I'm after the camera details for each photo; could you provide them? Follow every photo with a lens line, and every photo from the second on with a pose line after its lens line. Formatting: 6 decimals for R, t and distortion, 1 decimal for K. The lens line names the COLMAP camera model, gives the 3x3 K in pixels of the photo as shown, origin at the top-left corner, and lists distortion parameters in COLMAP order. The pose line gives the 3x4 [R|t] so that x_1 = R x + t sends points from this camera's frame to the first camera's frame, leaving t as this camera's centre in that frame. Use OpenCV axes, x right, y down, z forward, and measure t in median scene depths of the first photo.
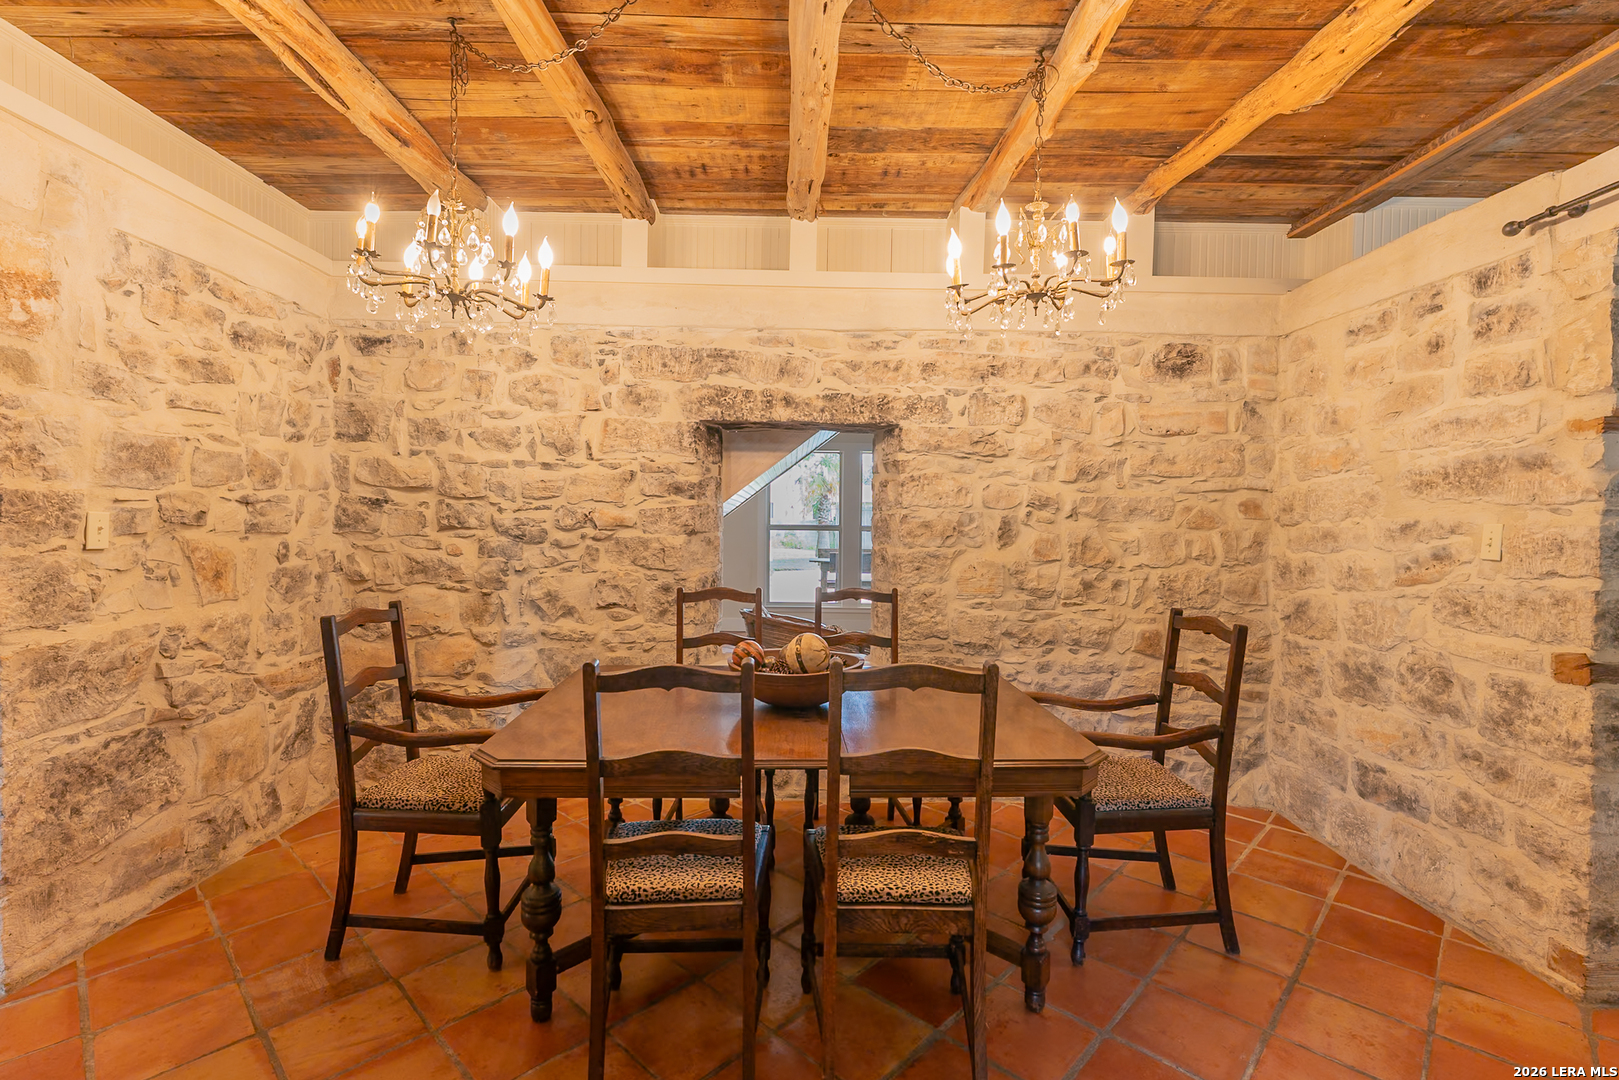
lens RADIAL K [[727.9, 0, 804.0], [0, 727.9, 534.0], [0, 0, 1]] dist [0.000694, -0.000064]
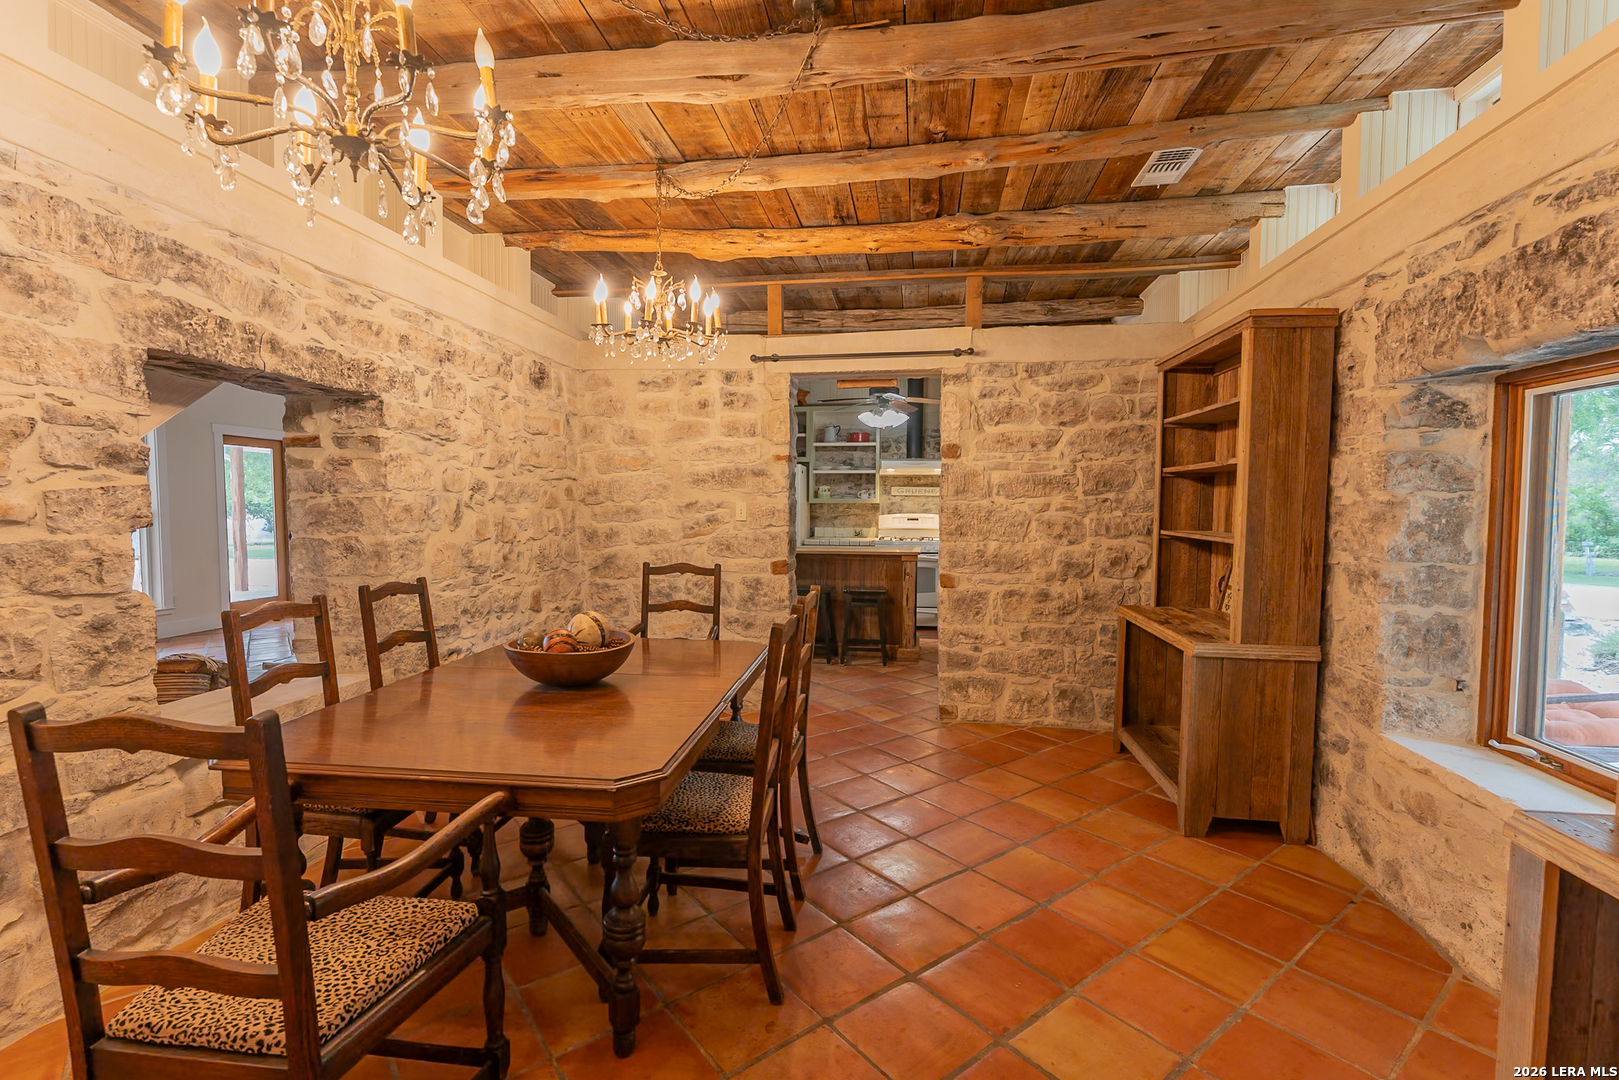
lens RADIAL K [[727.9, 0, 804.0], [0, 727.9, 534.0], [0, 0, 1]] dist [0.000694, -0.000064]
pose [[0.156969, -0.052928, 0.986184, -0.679605], [0.022031, 0.998502, 0.050083, -0.016013], [-0.987358, 0.013865, 0.157900, 0.351083]]
